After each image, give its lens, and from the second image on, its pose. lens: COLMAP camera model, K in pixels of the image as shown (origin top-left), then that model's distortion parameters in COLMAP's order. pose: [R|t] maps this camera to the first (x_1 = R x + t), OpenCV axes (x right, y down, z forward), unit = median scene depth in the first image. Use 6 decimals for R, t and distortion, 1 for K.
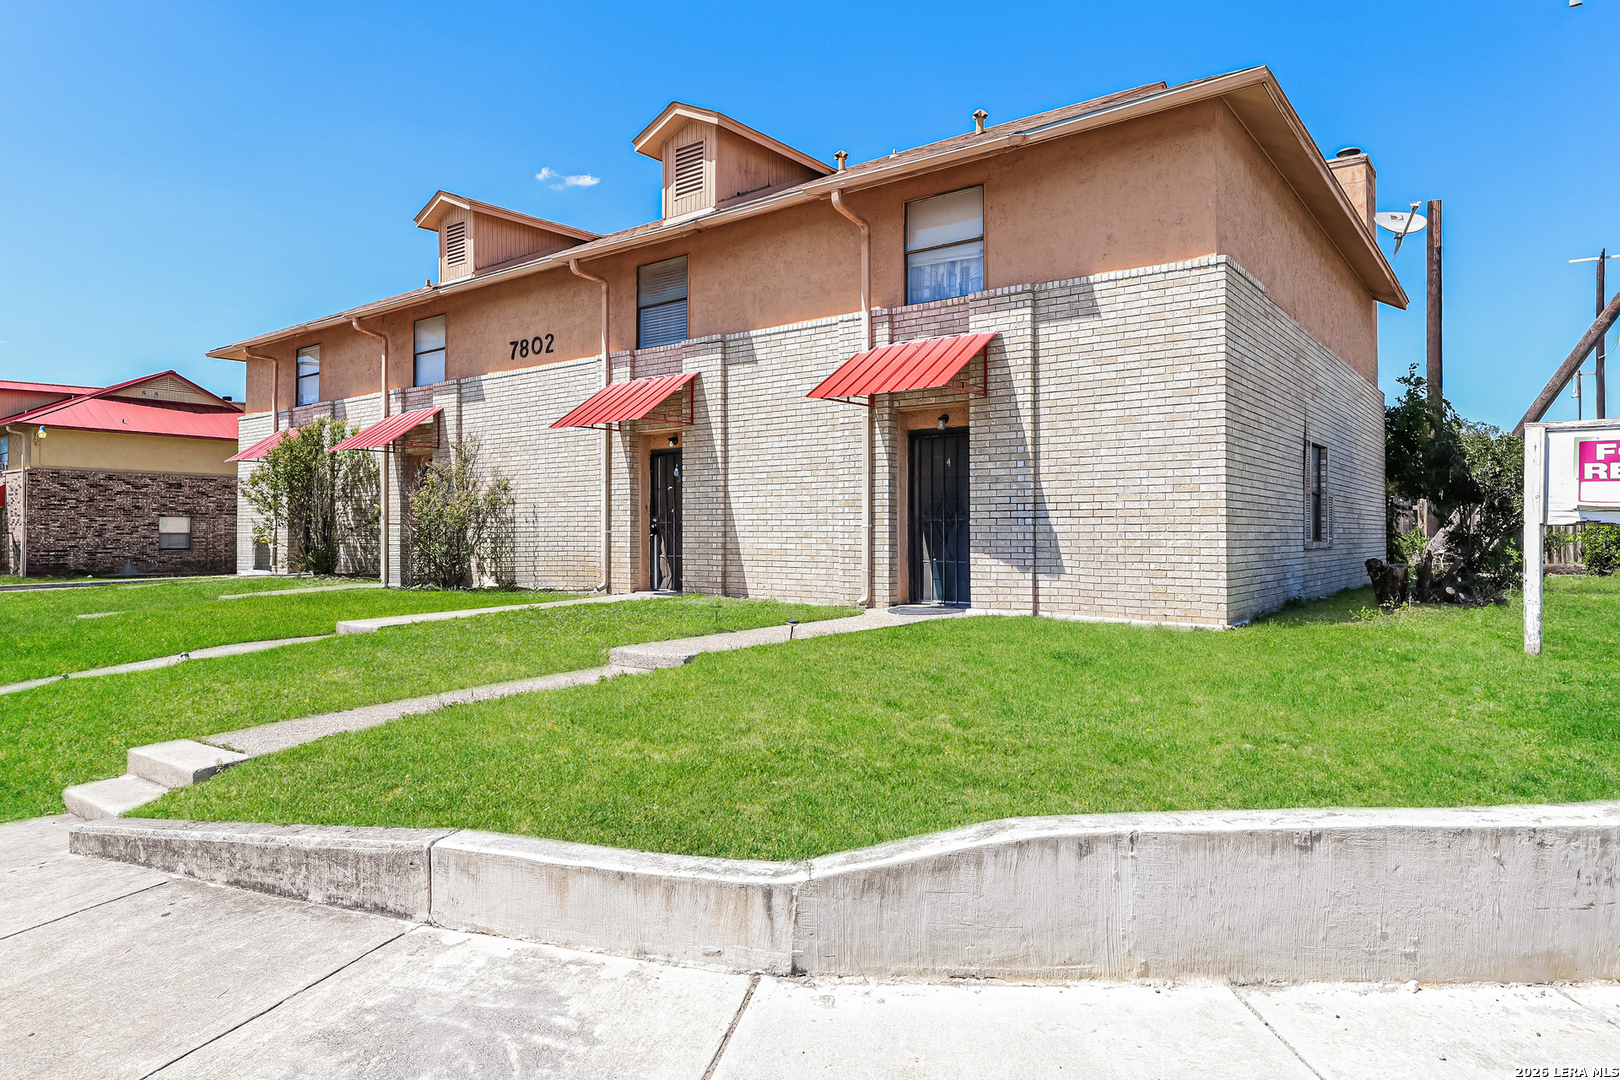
lens RADIAL K [[967.7, 0, 806.2], [0, 967.7, 529.1], [0, 0, 1]] dist [-0.015360, 0.007452]
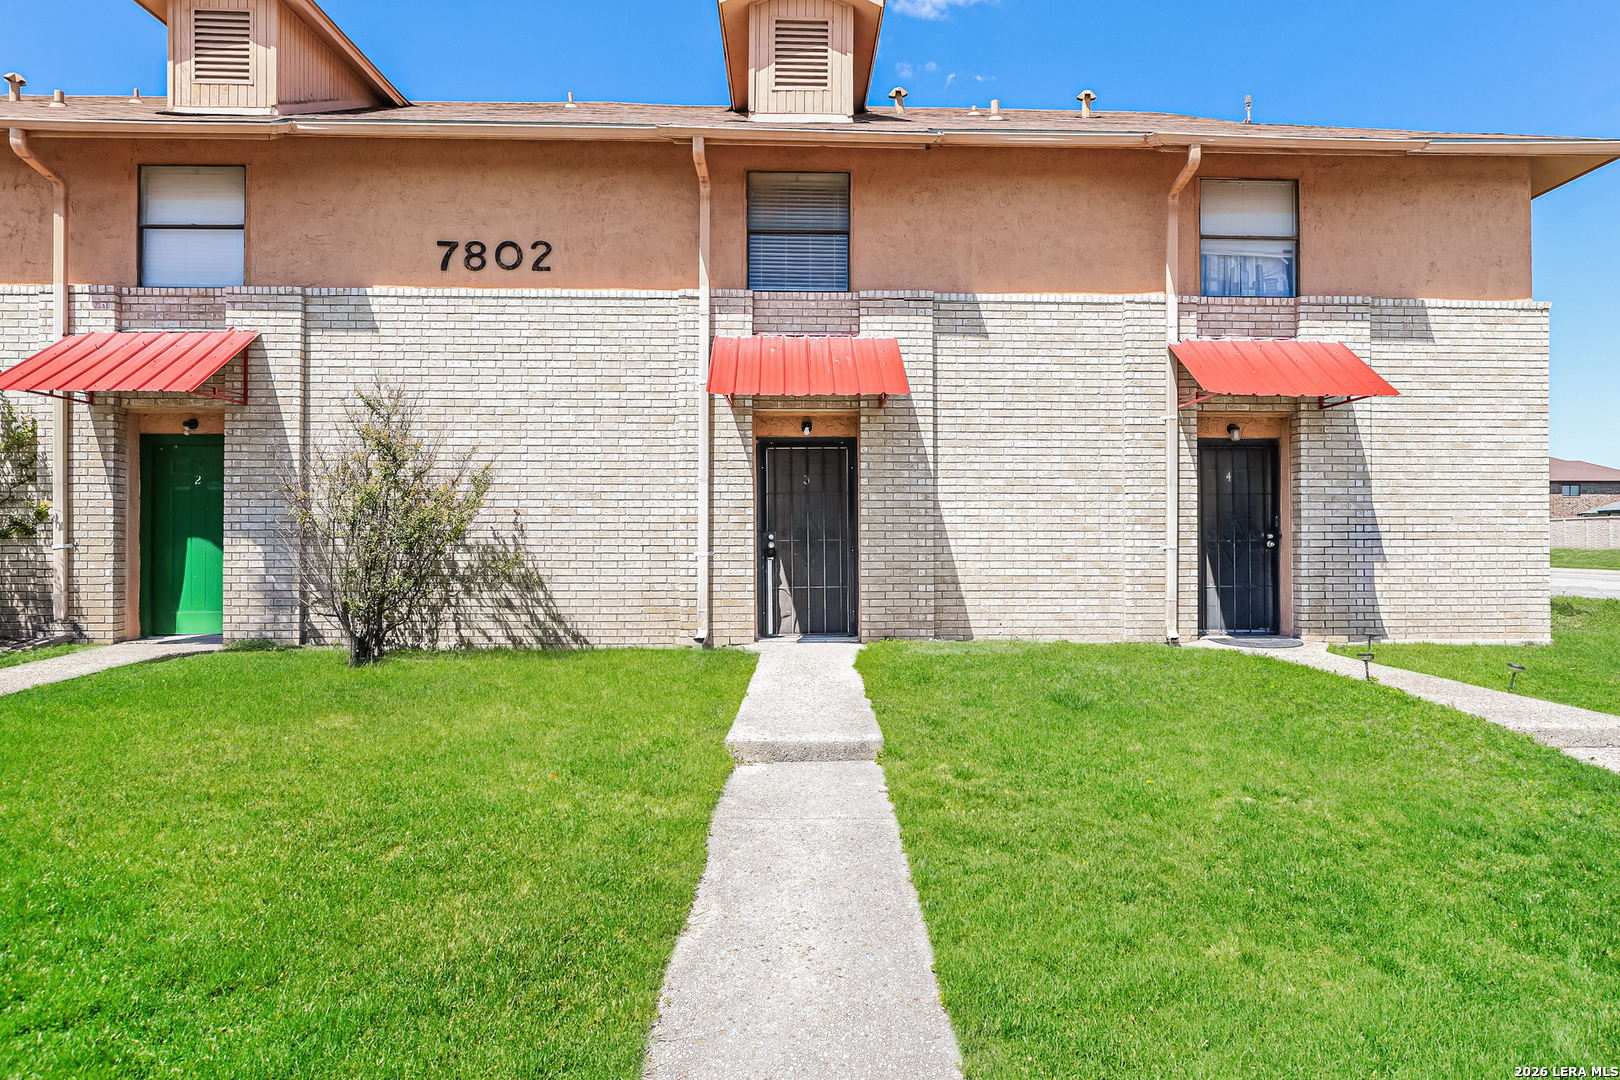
lens RADIAL K [[967.7, 0, 805.8], [0, 967.7, 557.4], [0, 0, 1]] dist [-0.015360, 0.007452]
pose [[0.774310, -0.000878, 0.632805, -0.680564], [-0.001770, 0.999992, 0.003553, 0.003074], [-0.632804, -0.003871, 0.774303, 0.511503]]
